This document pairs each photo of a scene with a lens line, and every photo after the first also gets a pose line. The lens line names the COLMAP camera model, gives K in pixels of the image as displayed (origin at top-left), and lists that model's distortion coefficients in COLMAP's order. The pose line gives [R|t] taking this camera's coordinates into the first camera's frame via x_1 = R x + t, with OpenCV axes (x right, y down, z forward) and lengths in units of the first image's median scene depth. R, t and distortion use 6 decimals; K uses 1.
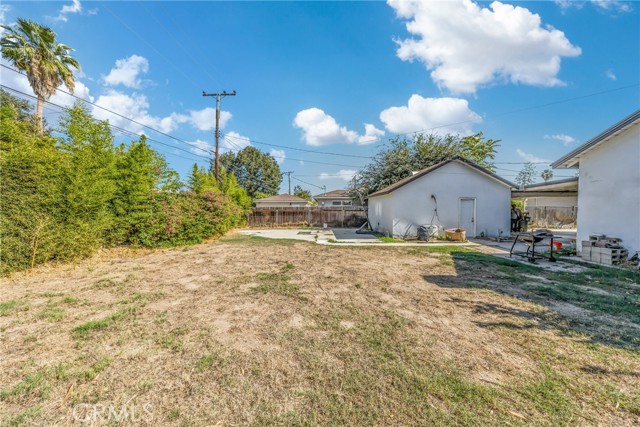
lens RADIAL K [[189.7, 0, 321.6], [0, 189.7, 214.2], [0, 0, 1]] dist [0.000593, -0.002844]
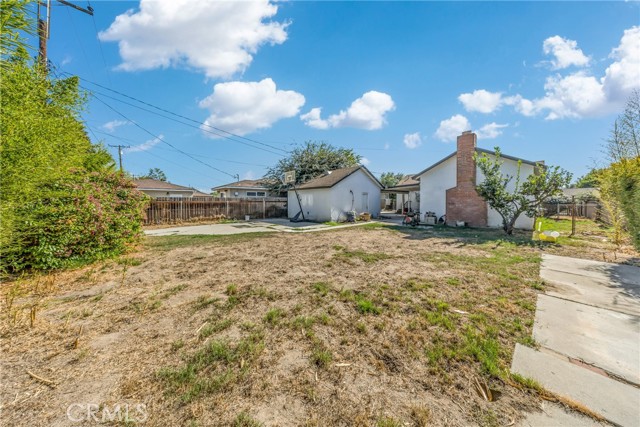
lens RADIAL K [[189.7, 0, 321.6], [0, 189.7, 214.2], [0, 0, 1]] dist [0.000593, -0.002844]
pose [[0.737602, -0.047650, 0.673553, -0.339900], [0.017791, 0.998532, 0.051158, 0.000645], [-0.675002, -0.025751, 0.737367, 0.058336]]
